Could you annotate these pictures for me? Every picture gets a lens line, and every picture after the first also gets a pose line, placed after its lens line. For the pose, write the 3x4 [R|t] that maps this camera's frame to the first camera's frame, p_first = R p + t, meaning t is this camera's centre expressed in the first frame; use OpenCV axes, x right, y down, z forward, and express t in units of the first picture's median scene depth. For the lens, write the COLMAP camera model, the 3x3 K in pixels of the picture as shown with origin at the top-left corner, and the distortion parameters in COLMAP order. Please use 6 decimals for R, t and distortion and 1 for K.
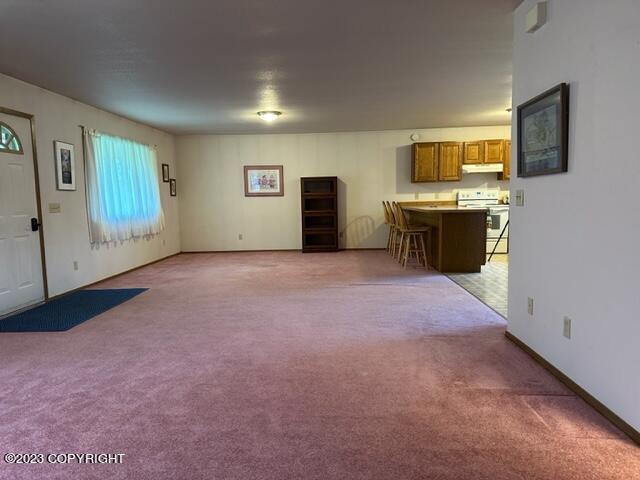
lens RADIAL K [[447.0, 0, 320.5], [0, 447.0, 242.3], [0, 0, 1]] dist [0.067009, -0.090341]
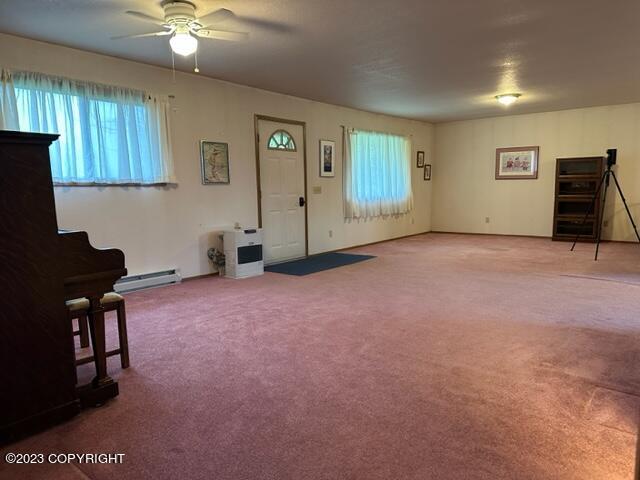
lens RADIAL K [[447.0, 0, 318.6], [0, 447.0, 246.4], [0, 0, 1]] dist [0.067009, -0.090341]
pose [[0.792075, 0.089223, -0.603868, 0.241433], [-0.060467, 0.995863, 0.067829, 0.001471], [0.607421, -0.017211, 0.794193, -0.068169]]
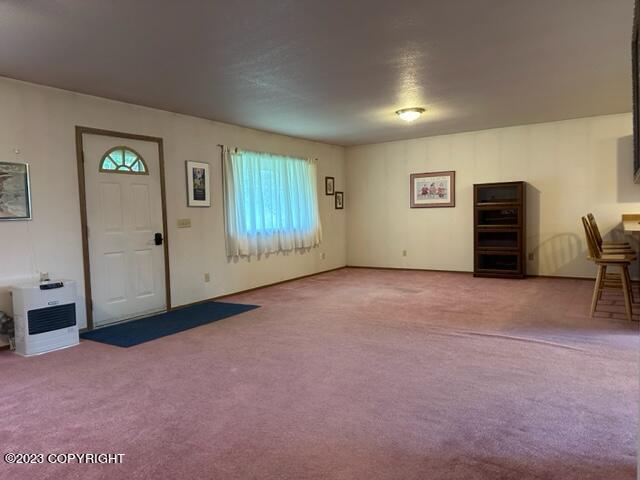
lens RADIAL K [[447.0, 0, 320.1], [0, 447.0, 240.3], [0, 0, 1]] dist [0.067009, -0.090341]
pose [[0.856007, 0.029694, -0.516111, 0.237645], [-0.040865, 0.999112, -0.010294, -0.038326], [0.515347, 0.029903, 0.856460, 0.253123]]
